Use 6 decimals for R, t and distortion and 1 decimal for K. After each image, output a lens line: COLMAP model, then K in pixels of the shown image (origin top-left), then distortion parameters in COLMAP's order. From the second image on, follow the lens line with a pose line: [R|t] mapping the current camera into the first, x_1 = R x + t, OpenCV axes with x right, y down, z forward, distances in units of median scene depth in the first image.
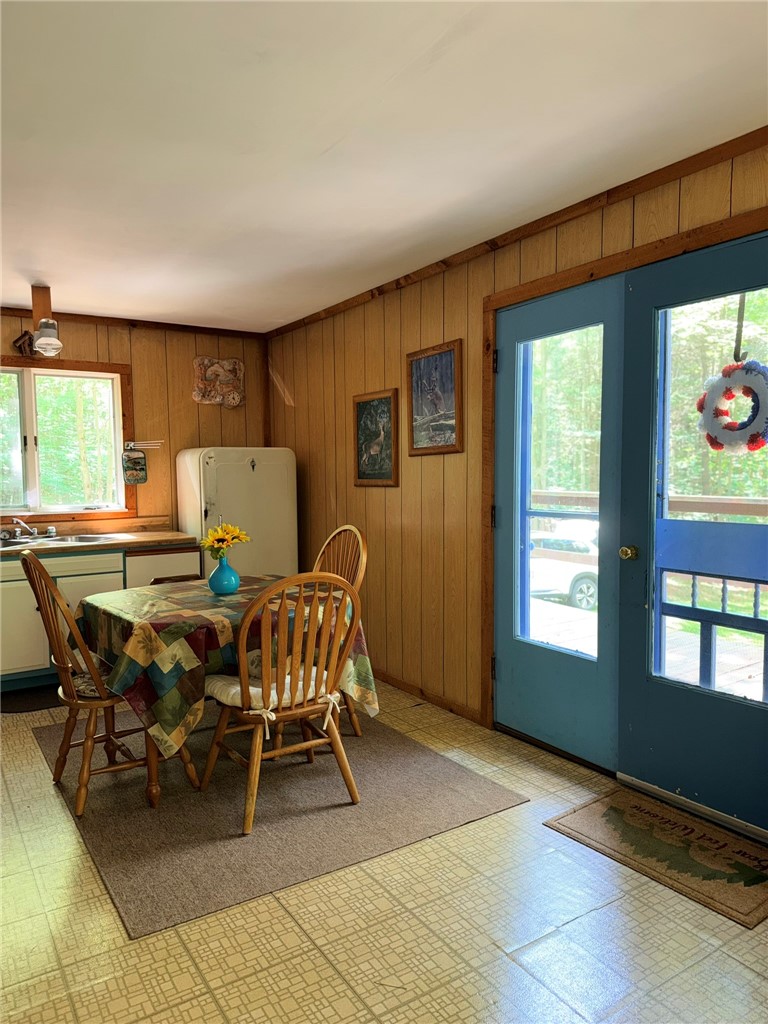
lens RADIAL K [[719.0, 0, 386.3], [0, 719.0, 534.6], [0, 0, 1]] dist [0.022608, -0.019181]
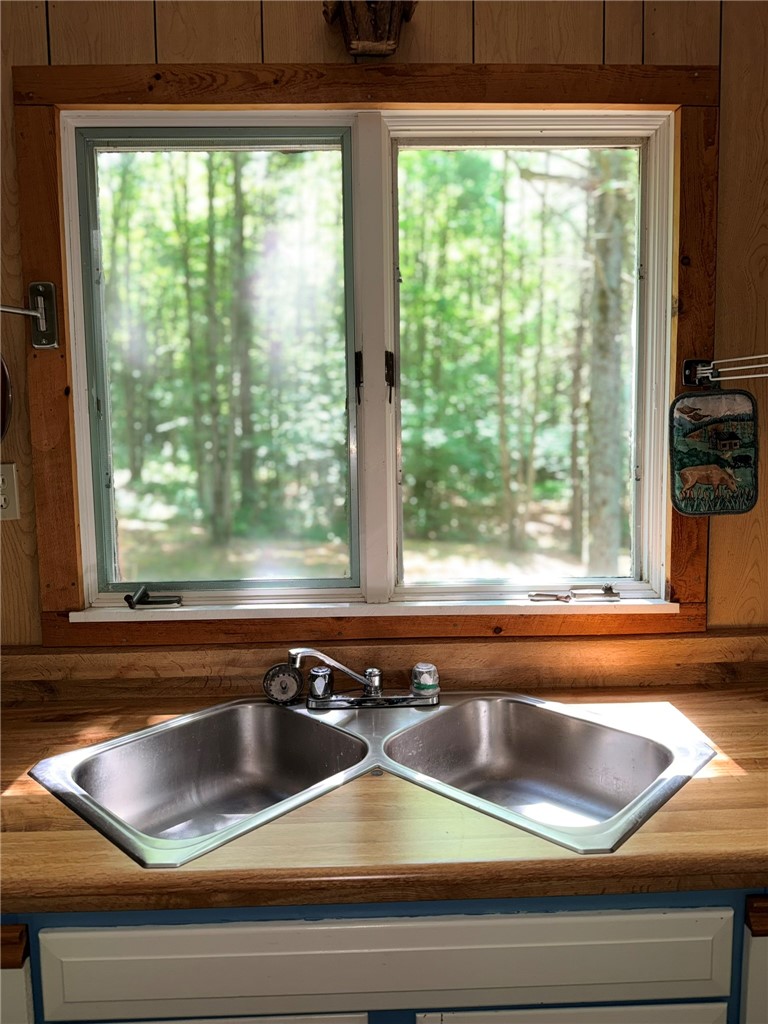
lens RADIAL K [[719.0, 0, 389.6], [0, 719.0, 509.5], [0, 0, 1]] dist [0.022608, -0.019181]
pose [[0.858818, 0.044351, -0.510357, -0.312481], [-0.036724, 0.999012, 0.025018, -0.074171], [0.510963, -0.002744, 0.859598, 0.701879]]
